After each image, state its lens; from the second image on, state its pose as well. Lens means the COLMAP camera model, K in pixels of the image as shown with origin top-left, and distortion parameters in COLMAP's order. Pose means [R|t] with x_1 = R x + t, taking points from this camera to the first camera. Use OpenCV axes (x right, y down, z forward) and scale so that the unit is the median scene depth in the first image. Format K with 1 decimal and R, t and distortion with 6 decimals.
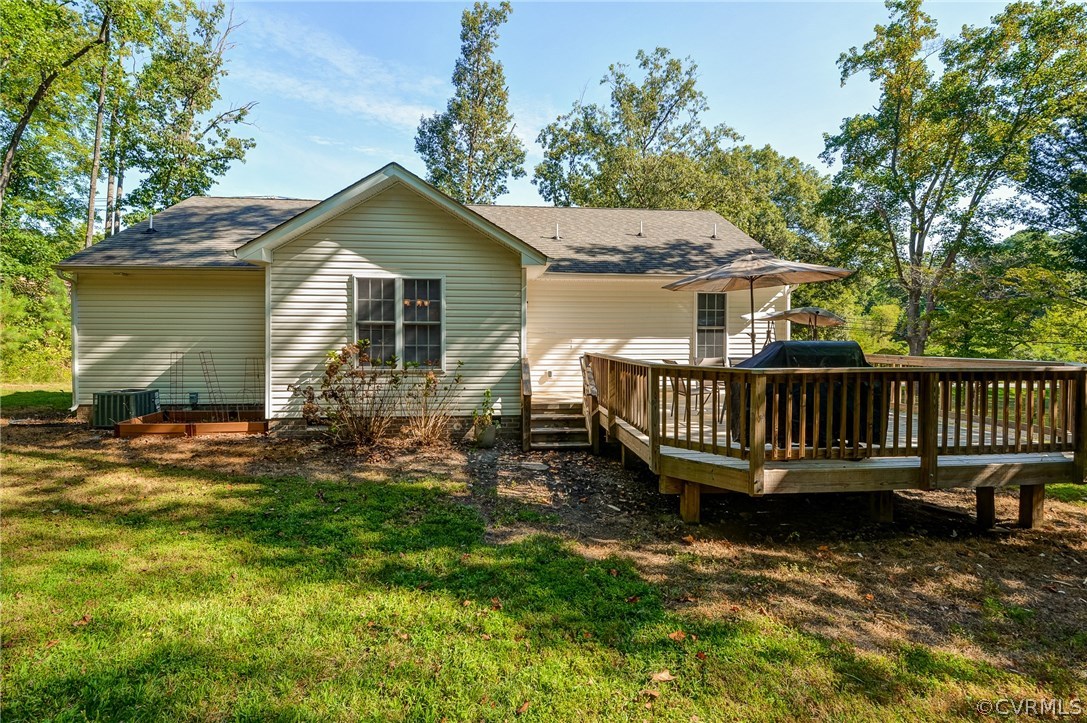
lens RADIAL K [[481.9, 0, 539.1], [0, 481.9, 351.1], [0, 0, 1]] dist [0.001086, -0.006181]
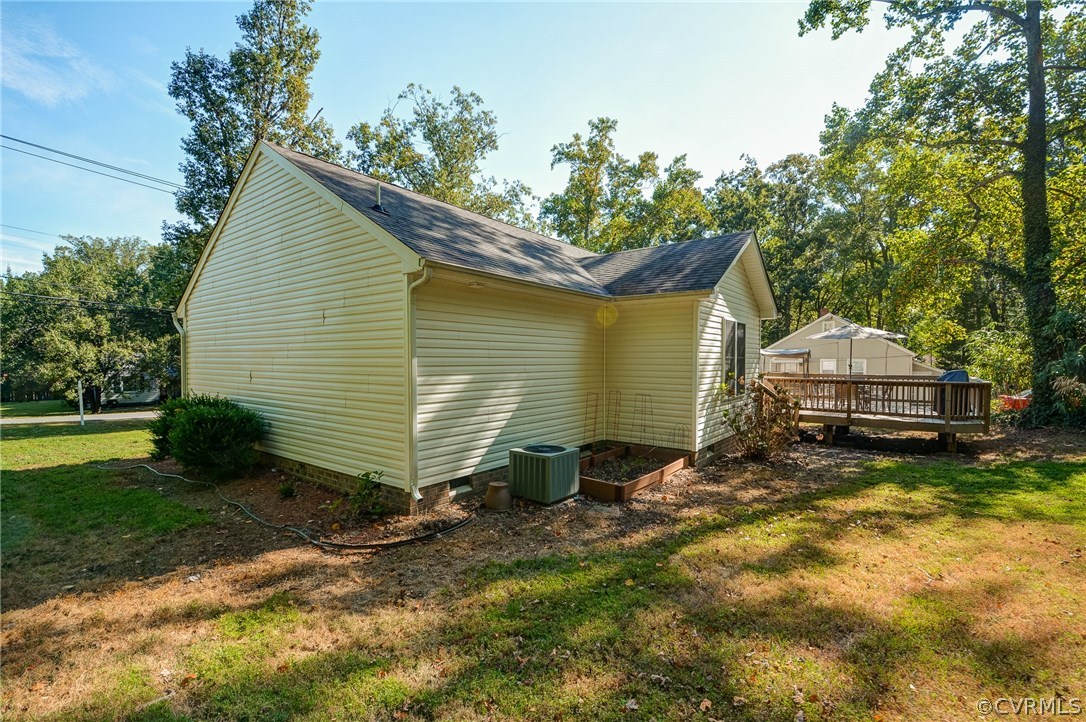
lens RADIAL K [[481.5, 0, 536.5], [0, 481.5, 365.3], [0, 0, 1]] dist [0.001086, -0.006181]
pose [[0.671086, -0.016270, 0.741201, -0.456736], [0.019193, 0.999805, 0.004569, -0.016502], [-0.741131, 0.011159, 0.671268, 0.163752]]
